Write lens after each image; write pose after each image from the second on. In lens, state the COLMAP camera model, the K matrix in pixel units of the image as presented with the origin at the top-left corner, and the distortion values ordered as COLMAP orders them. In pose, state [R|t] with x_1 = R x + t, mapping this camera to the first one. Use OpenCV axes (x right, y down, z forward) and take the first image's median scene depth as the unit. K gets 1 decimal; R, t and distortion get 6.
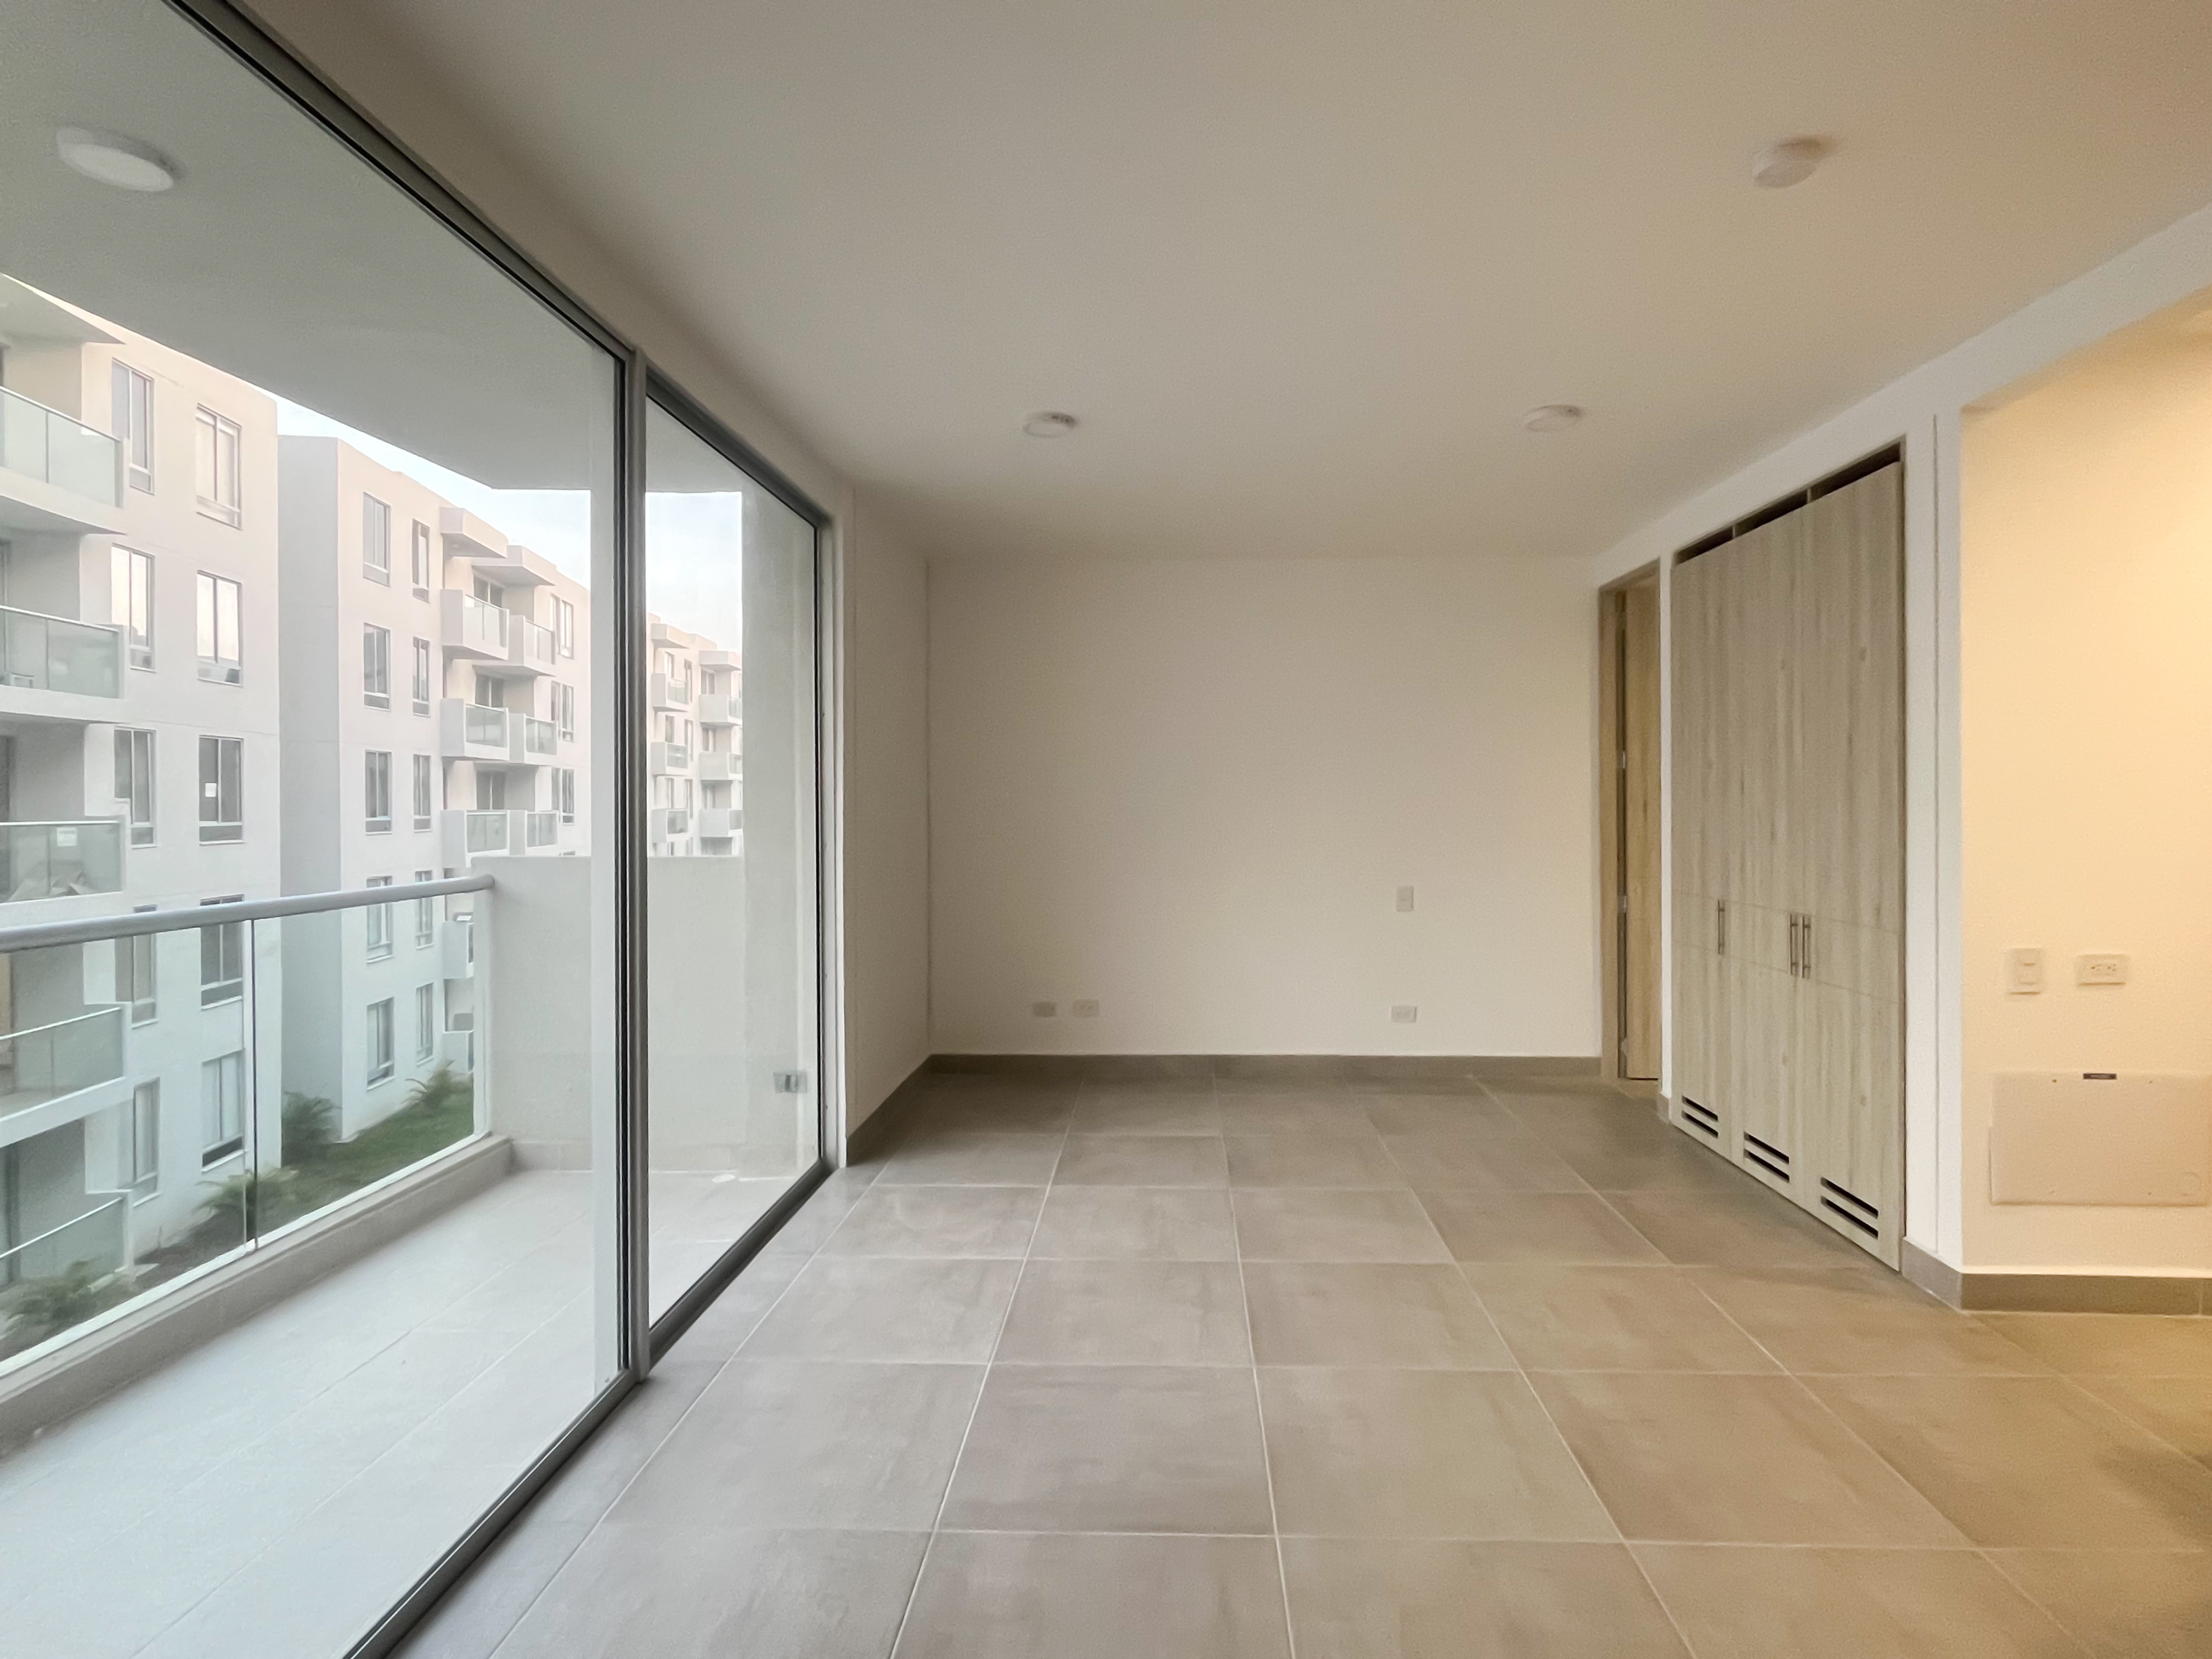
lens RADIAL K [[1112.7, 0, 1107.2], [0, 1112.7, 808.4], [0, 0, 1]] dist [0.001417, 0.000185]
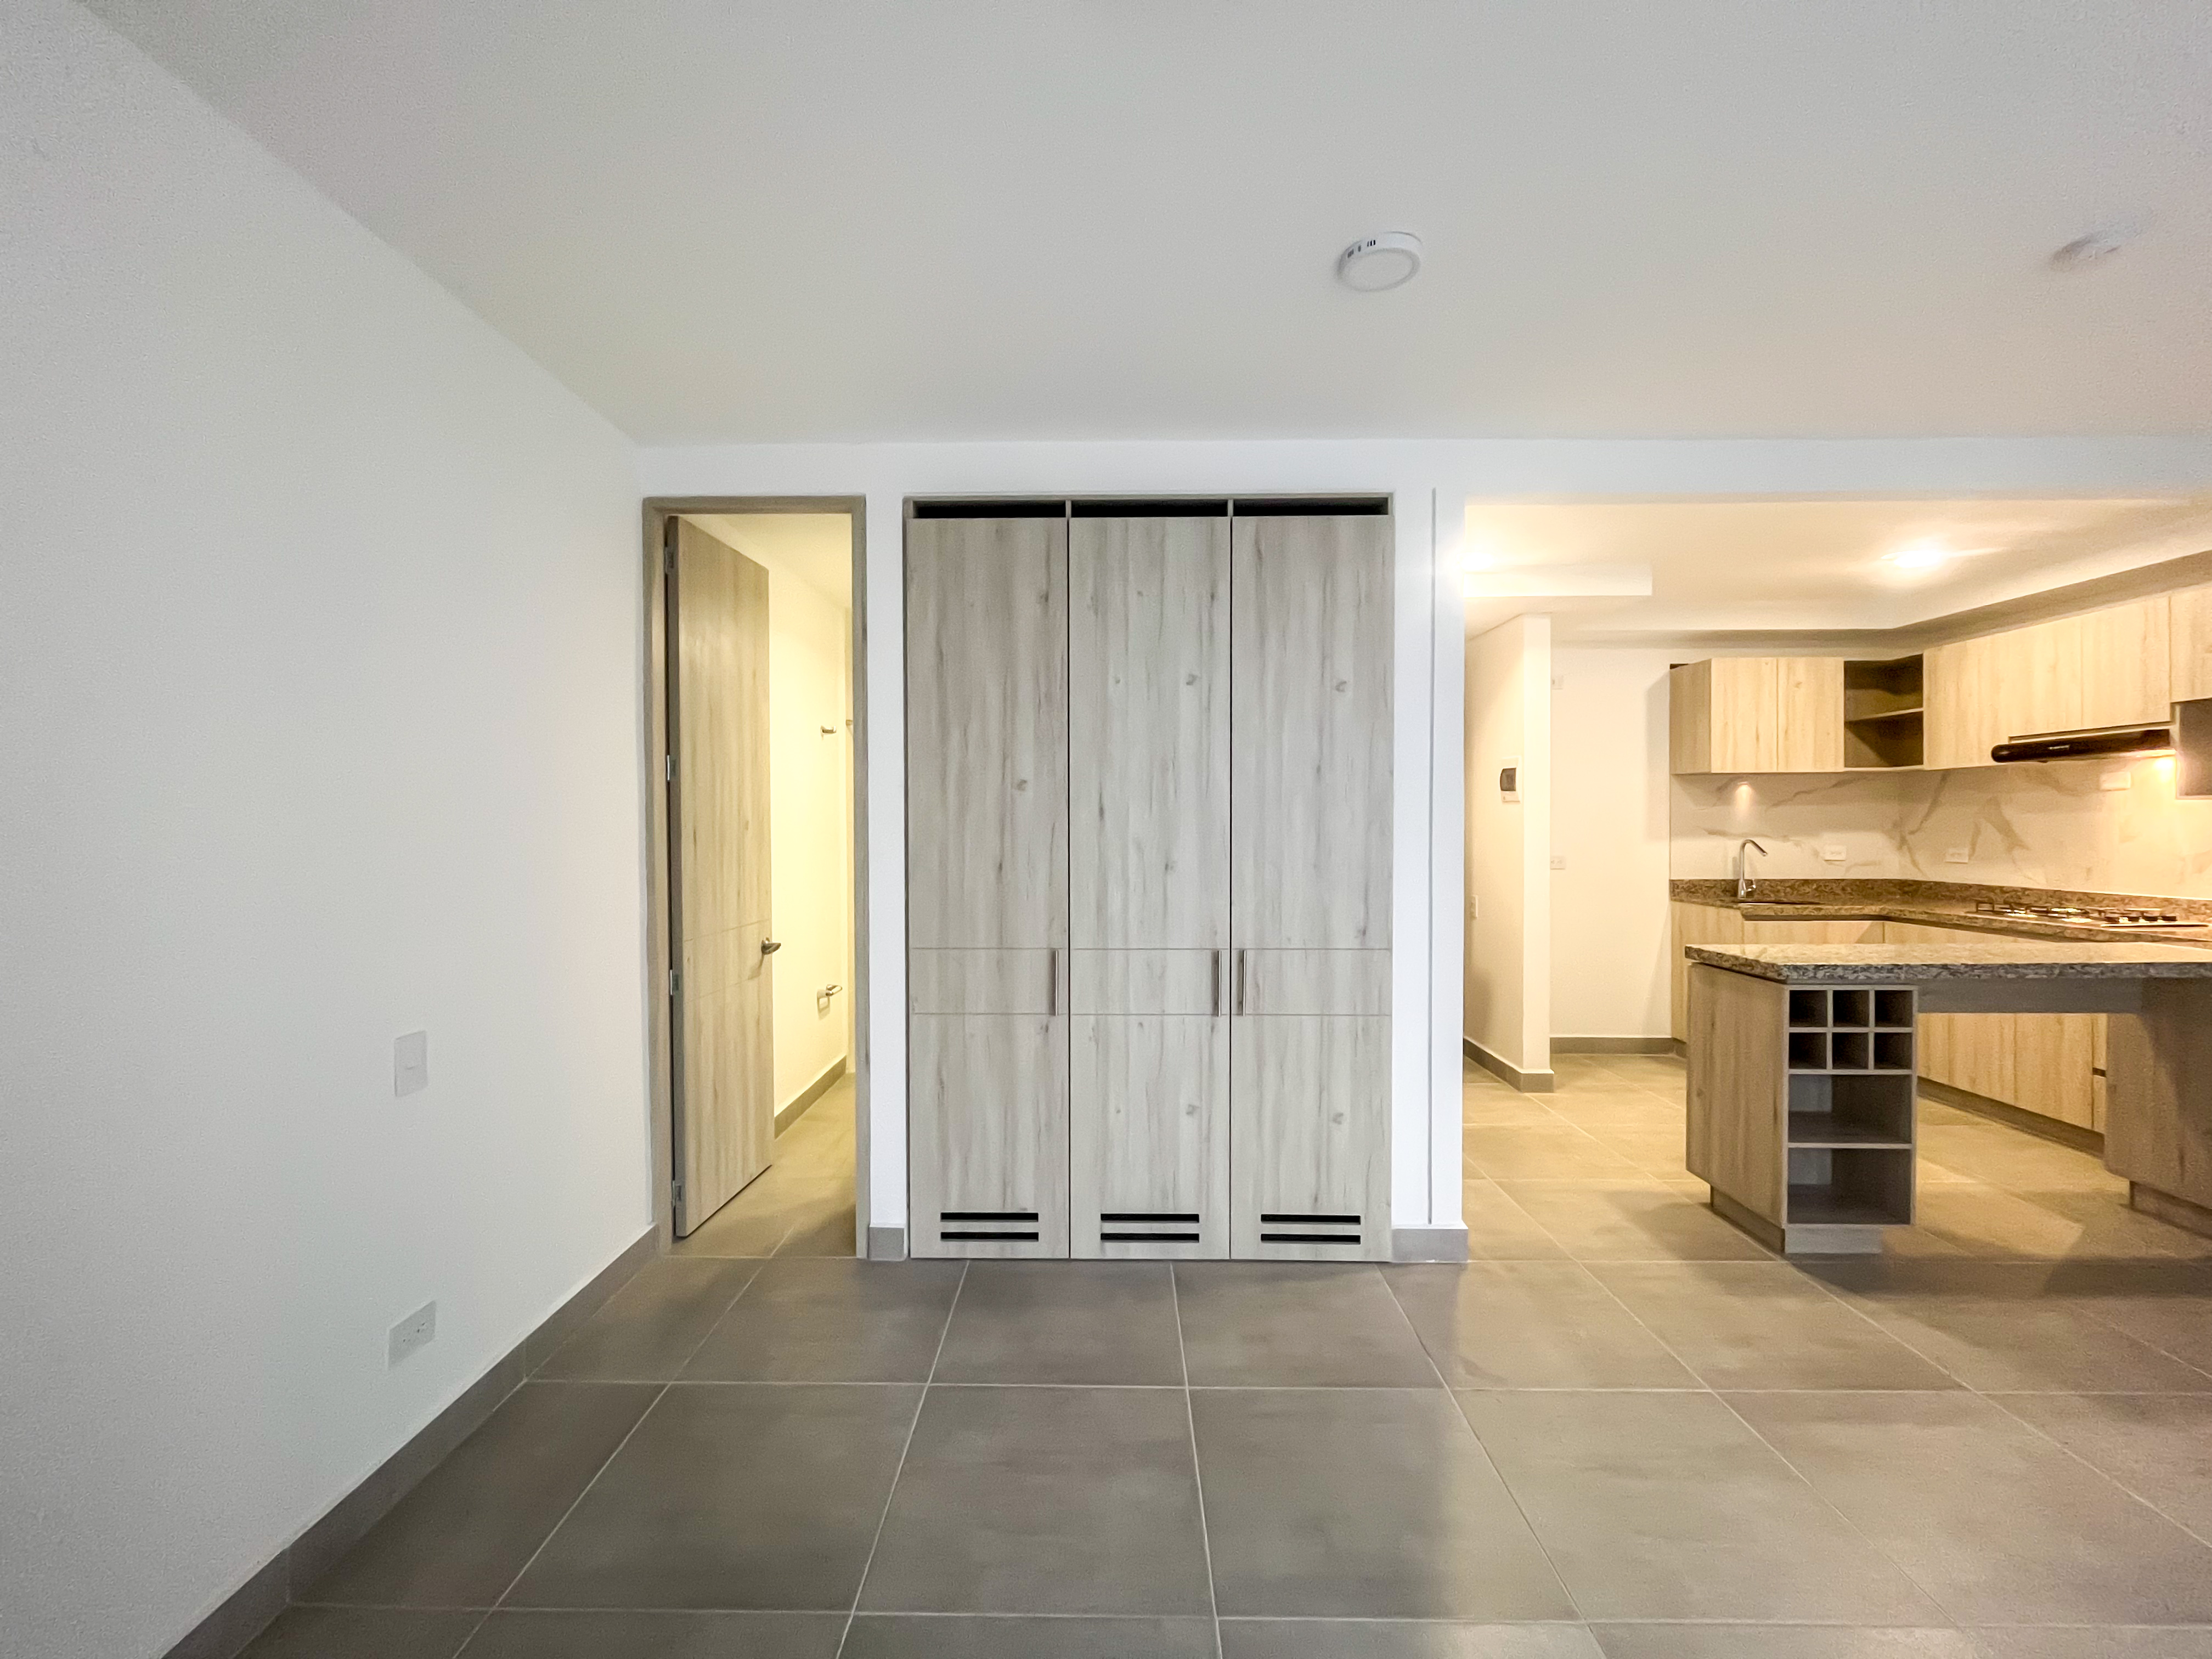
lens RADIAL K [[824.6, 0, 1090.9], [0, 824.6, 884.8], [0, 0, 1]] dist [0.000633, -0.000223]
pose [[-0.046235, -0.003095, 0.998926, -0.068423], [0.004348, 0.999985, 0.003300, 0.038235], [-0.998921, 0.004496, -0.046221, 1.149260]]
